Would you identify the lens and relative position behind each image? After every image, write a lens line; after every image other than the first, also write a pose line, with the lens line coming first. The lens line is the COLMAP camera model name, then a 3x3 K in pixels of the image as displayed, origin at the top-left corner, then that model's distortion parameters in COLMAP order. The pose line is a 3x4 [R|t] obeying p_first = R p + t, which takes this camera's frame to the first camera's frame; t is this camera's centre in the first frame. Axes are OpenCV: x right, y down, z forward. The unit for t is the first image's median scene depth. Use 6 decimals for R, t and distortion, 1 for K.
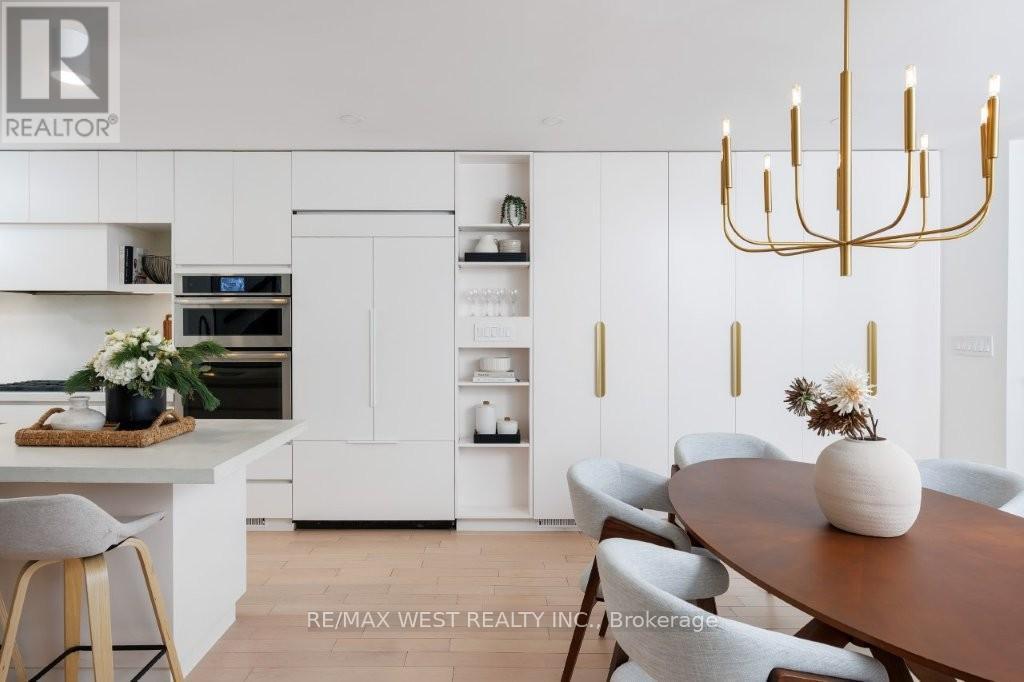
lens RADIAL K [[561.3, 0, 463.1], [0, 561.3, 326.6], [0, 0, 1]] dist [0.001344, 0.000192]
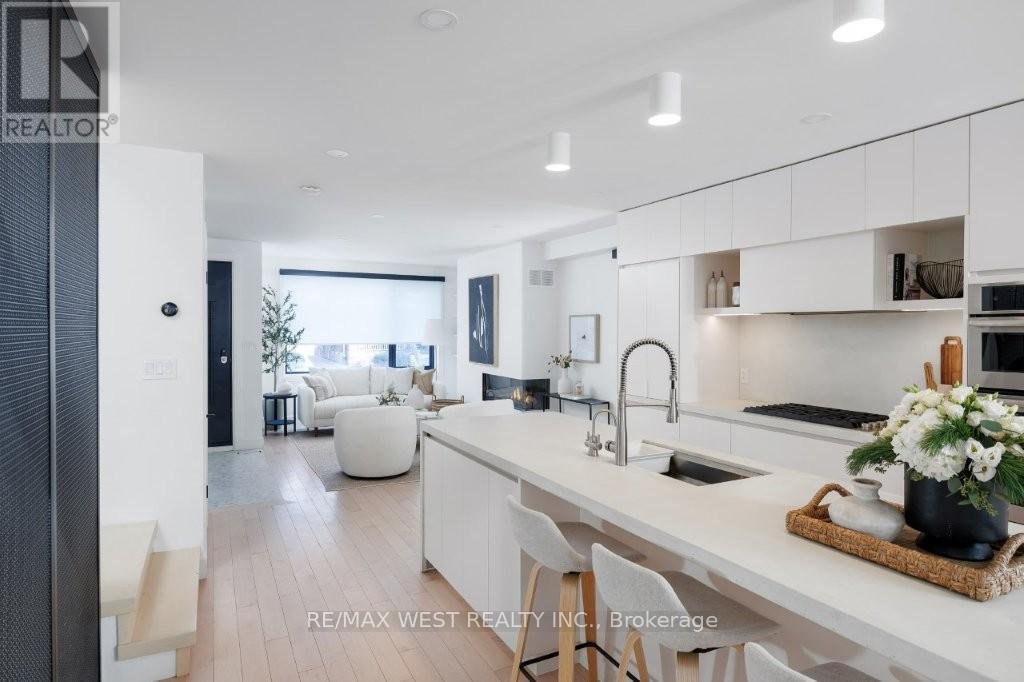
lens RADIAL K [[584.5, 0, 512.0], [0, 584.5, 341.0], [0, 0, 1]] dist [0.004179, 0.001739]
pose [[0.463405, 0.015987, -0.886002, -0.124633], [-0.010018, 0.999868, 0.012802, -0.027136], [0.886090, 0.002944, 0.463504, 0.138307]]
